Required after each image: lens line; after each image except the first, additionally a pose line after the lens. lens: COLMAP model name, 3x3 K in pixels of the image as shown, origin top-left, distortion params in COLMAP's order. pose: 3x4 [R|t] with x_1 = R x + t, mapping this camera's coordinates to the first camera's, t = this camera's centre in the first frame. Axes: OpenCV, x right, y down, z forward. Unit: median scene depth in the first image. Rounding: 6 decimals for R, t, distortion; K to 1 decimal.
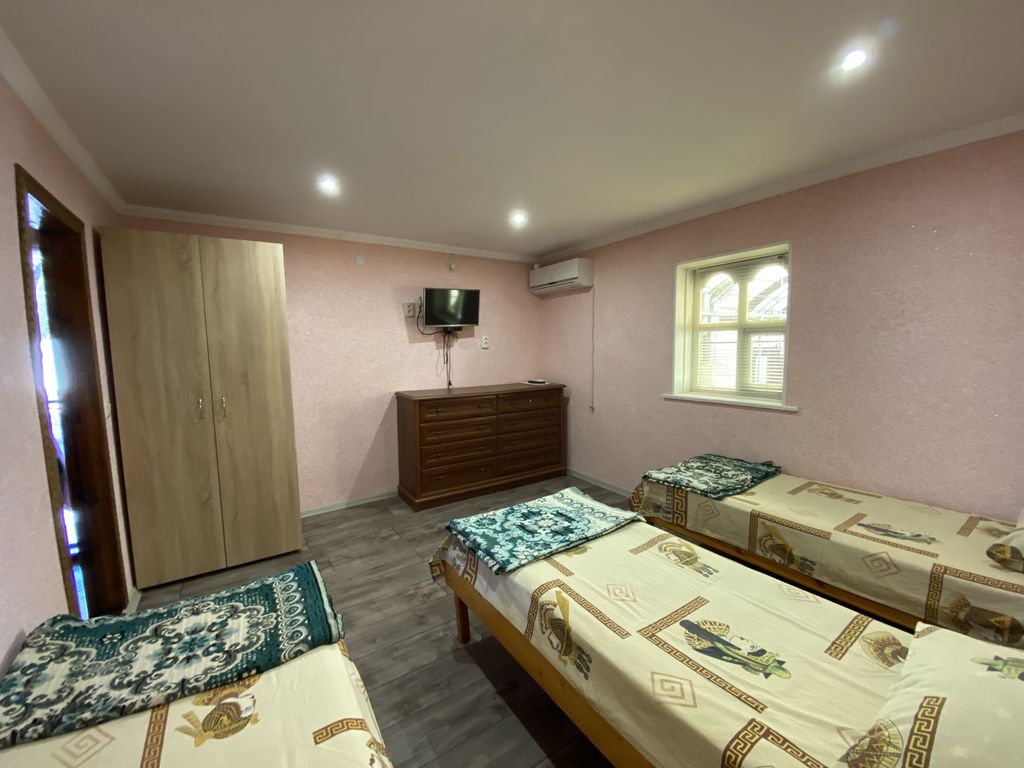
lens RADIAL K [[414.9, 0, 504.9], [0, 414.9, 388.5], [0, 0, 1]] dist [0.024223, -0.021513]
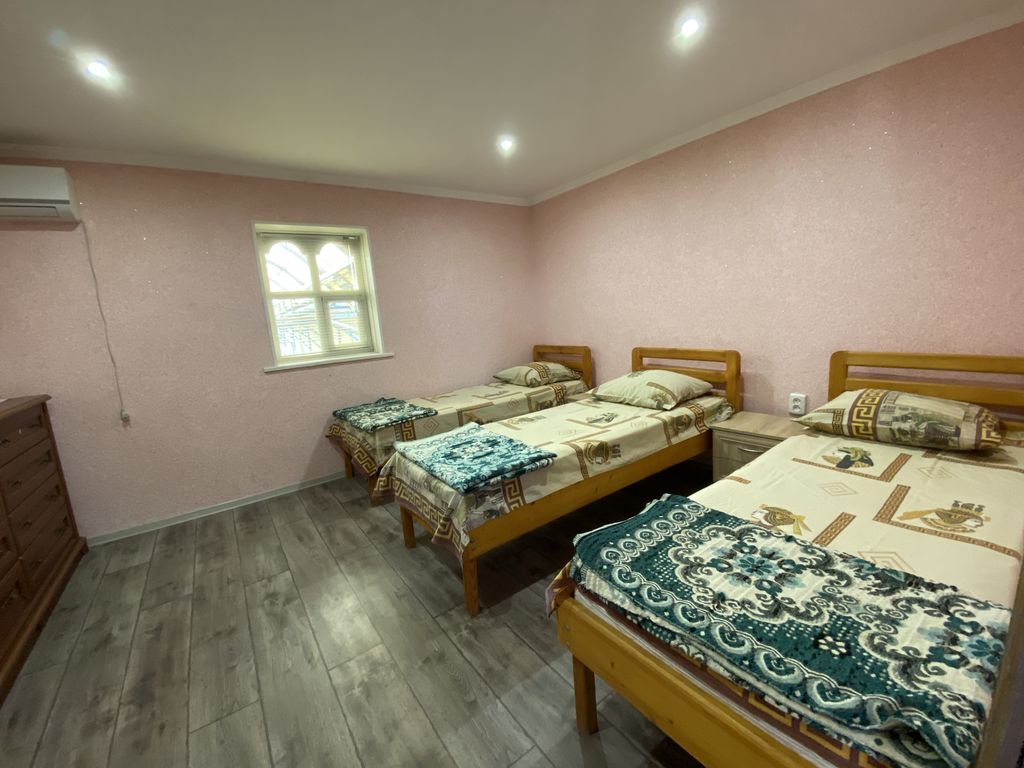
lens RADIAL K [[414.9, 0, 504.9], [0, 414.9, 388.5], [0, 0, 1]] dist [0.024223, -0.021513]
pose [[-0.047699, -0.151381, 0.987324, -1.413008], [0.179016, 0.971150, 0.157549, 0.019870], [-0.982689, 0.184262, -0.019223, 1.351430]]
